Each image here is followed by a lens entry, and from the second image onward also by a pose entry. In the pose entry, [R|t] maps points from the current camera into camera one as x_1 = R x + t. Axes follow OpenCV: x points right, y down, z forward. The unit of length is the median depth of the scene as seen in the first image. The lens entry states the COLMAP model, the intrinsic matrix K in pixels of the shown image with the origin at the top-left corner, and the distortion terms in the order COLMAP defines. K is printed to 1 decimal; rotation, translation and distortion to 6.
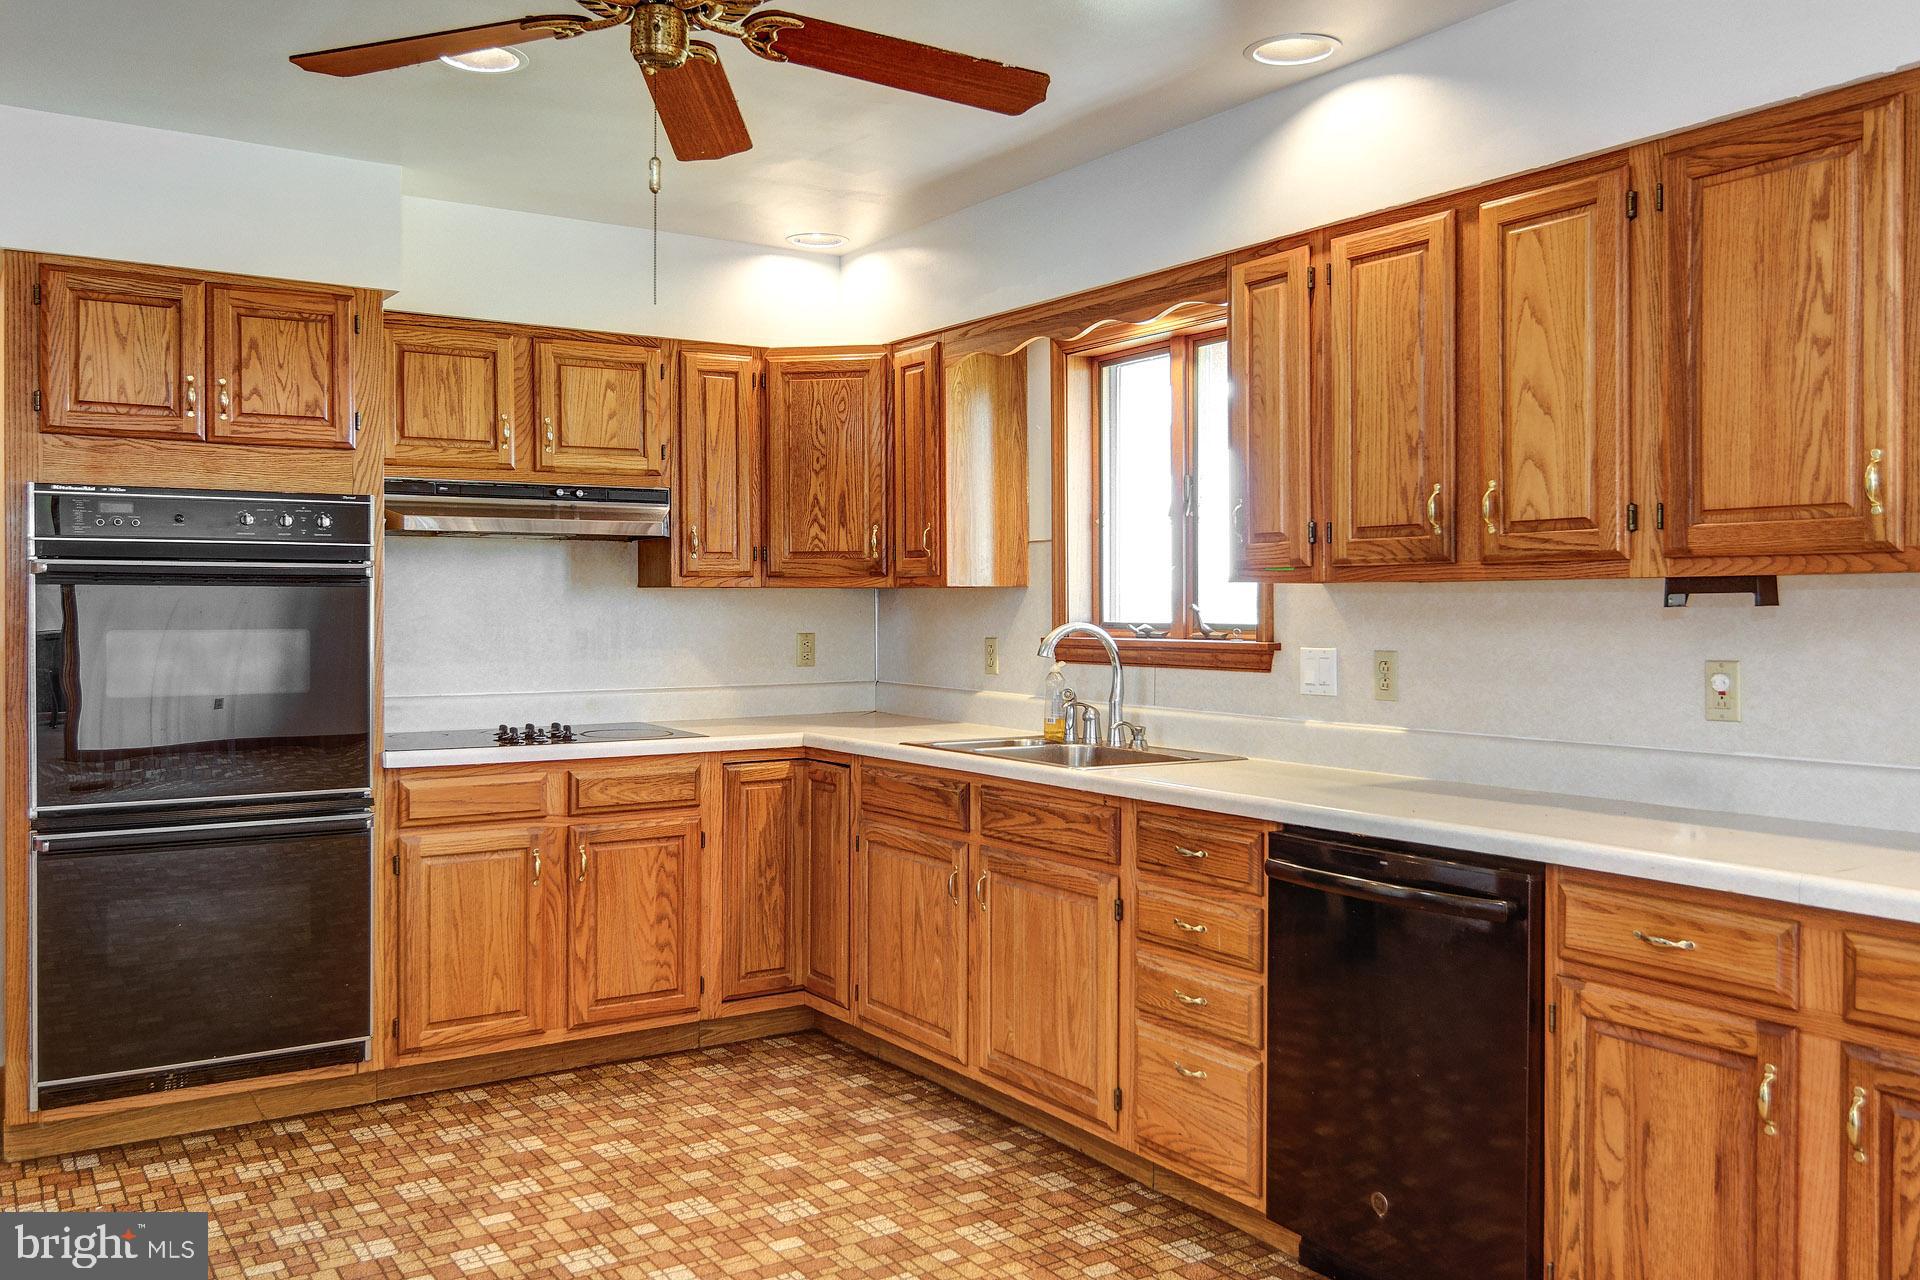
lens RADIAL K [[1528.1, 0, 875.3], [0, 1528.1, 618.3], [0, 0, 1]] dist [-0.004543, 0.007104]
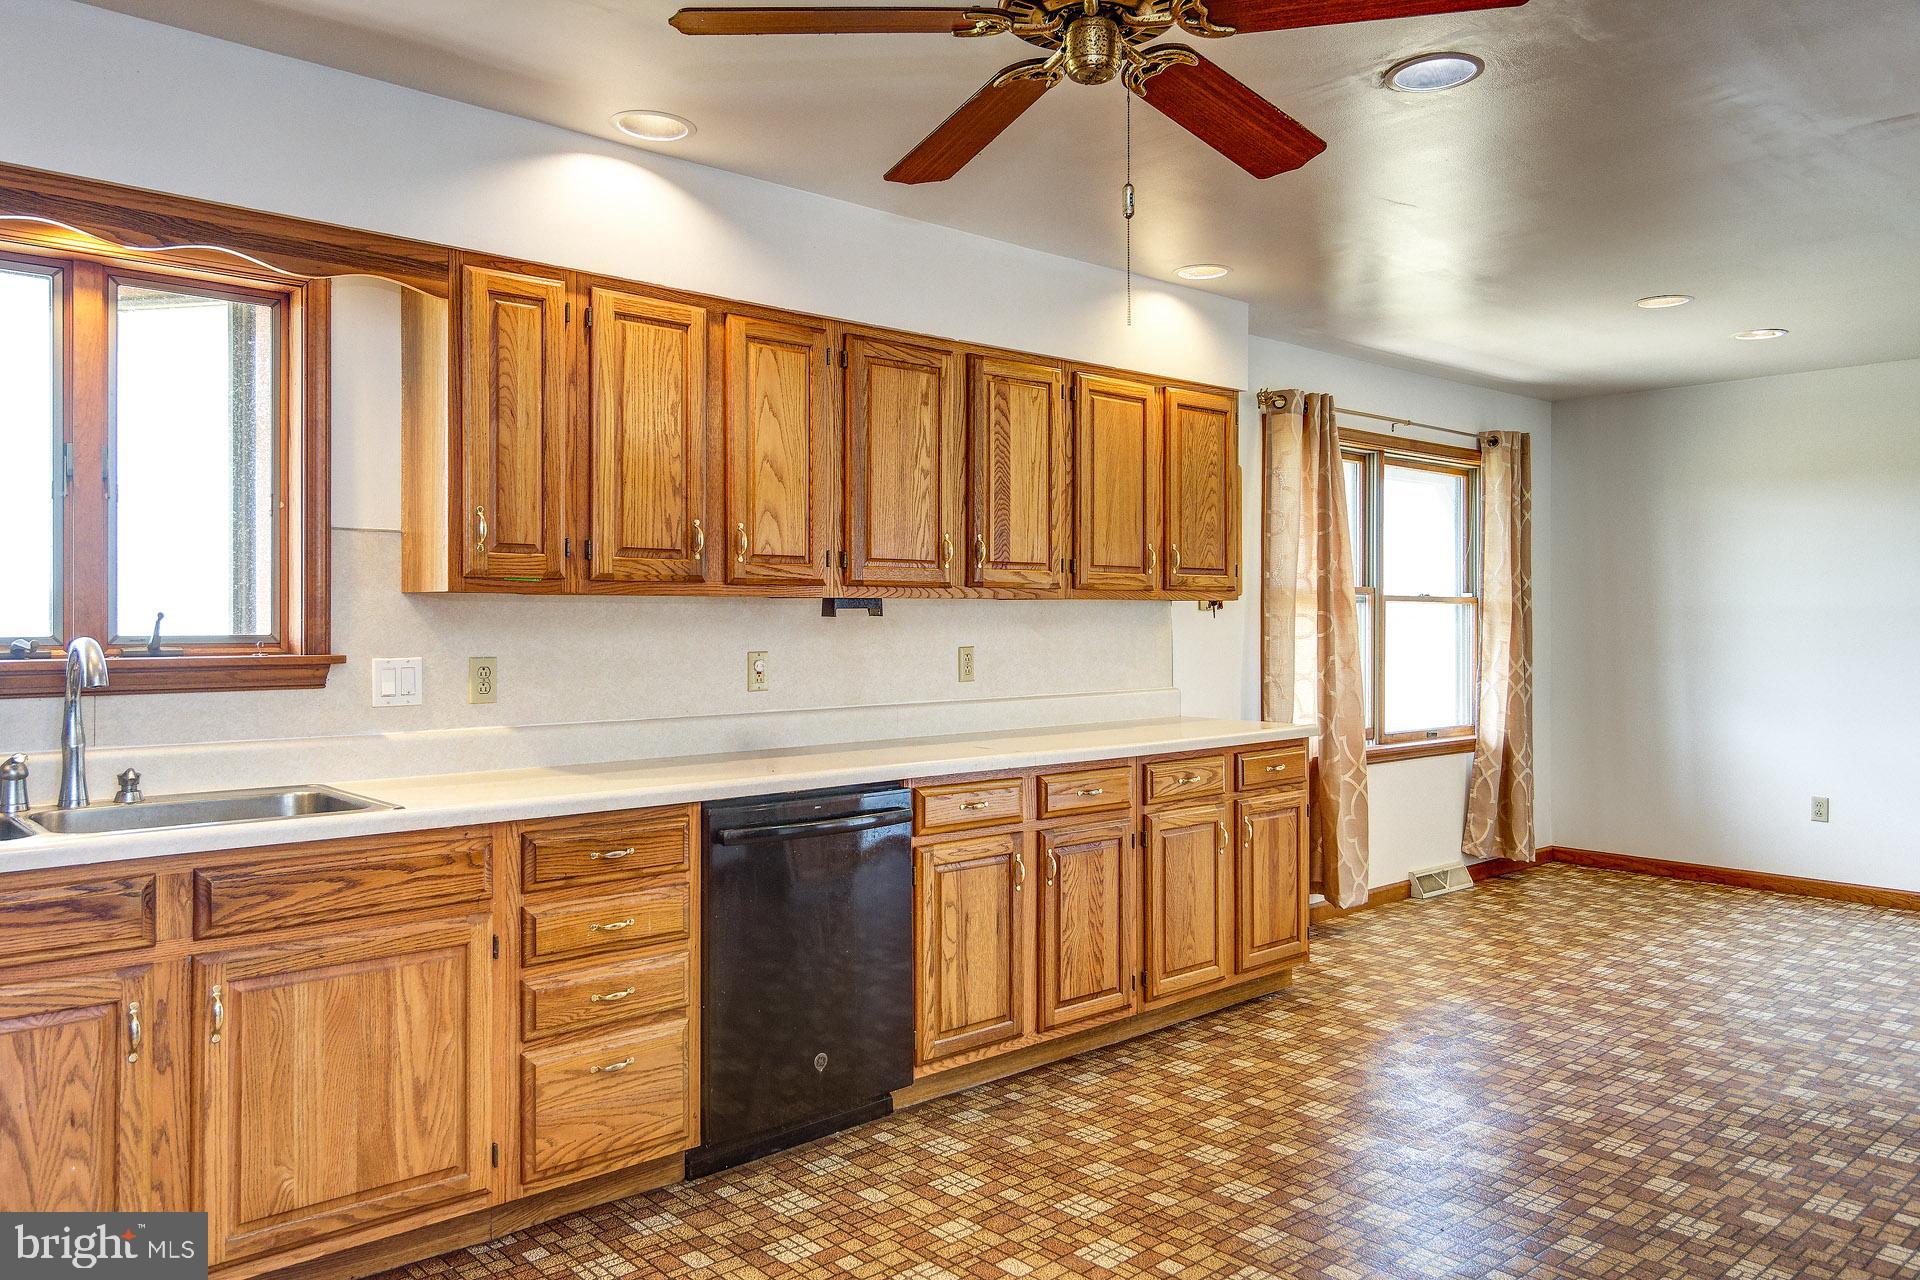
lens RADIAL K [[1398.2, 0, 979.5], [0, 1398.2, 612.3], [0, 0, 1]] dist [0.006116, -0.004463]
pose [[-0.188690, 0.003175, 0.982032, -0.768674], [0.006735, 0.999975, -0.001939, -0.006605], [-0.982014, 0.006248, -0.188707, 0.929331]]
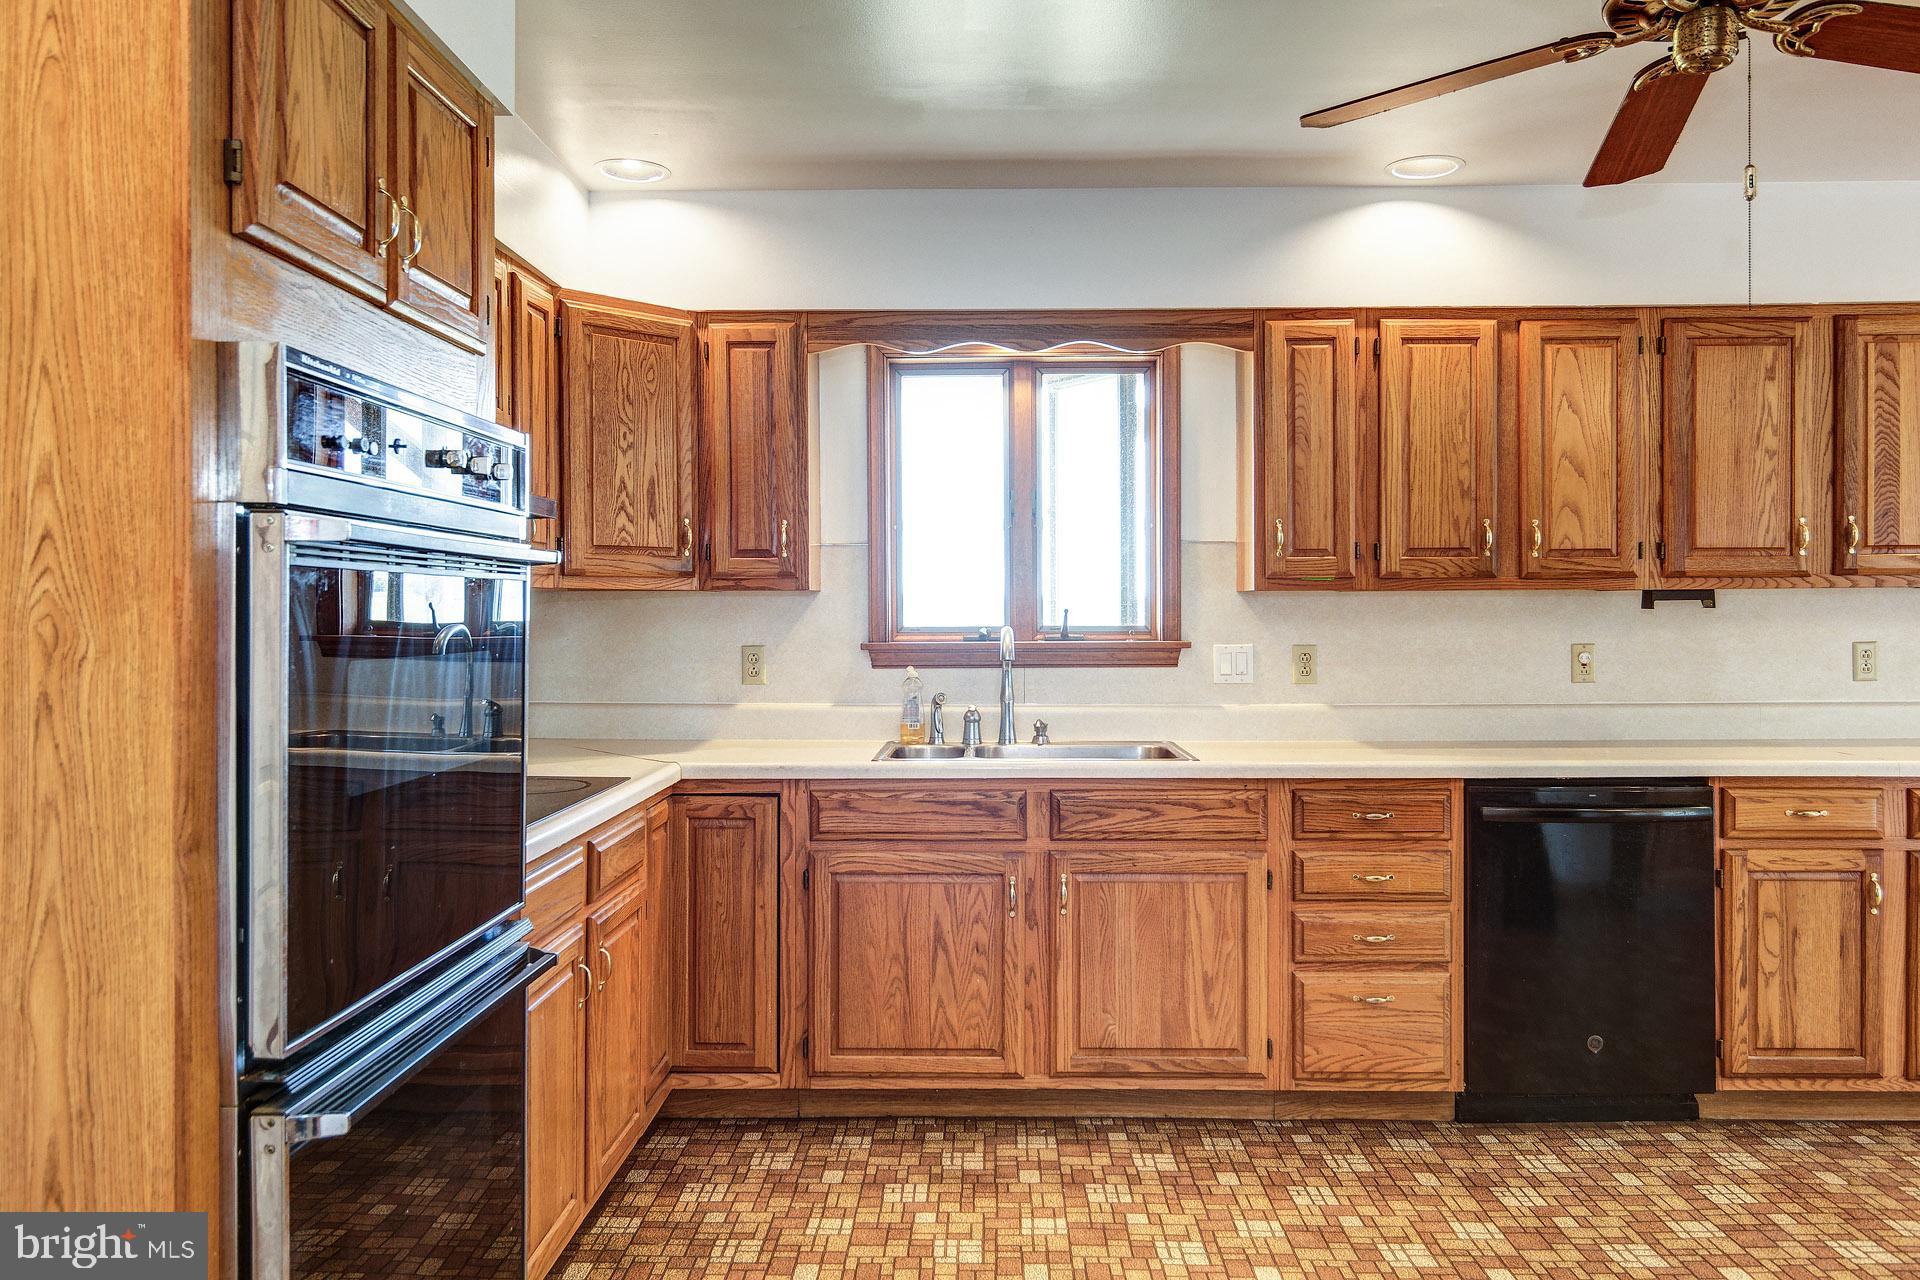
lens RADIAL K [[1398.2, 0, 915.0], [0, 1398.2, 628.2], [0, 0, 1]] dist [0.006116, -0.004463]
pose [[0.557336, -0.011444, 0.830208, -0.894122], [0.010312, 0.999923, 0.006861, -0.004241], [-0.830223, 0.004737, 0.557411, 0.684353]]
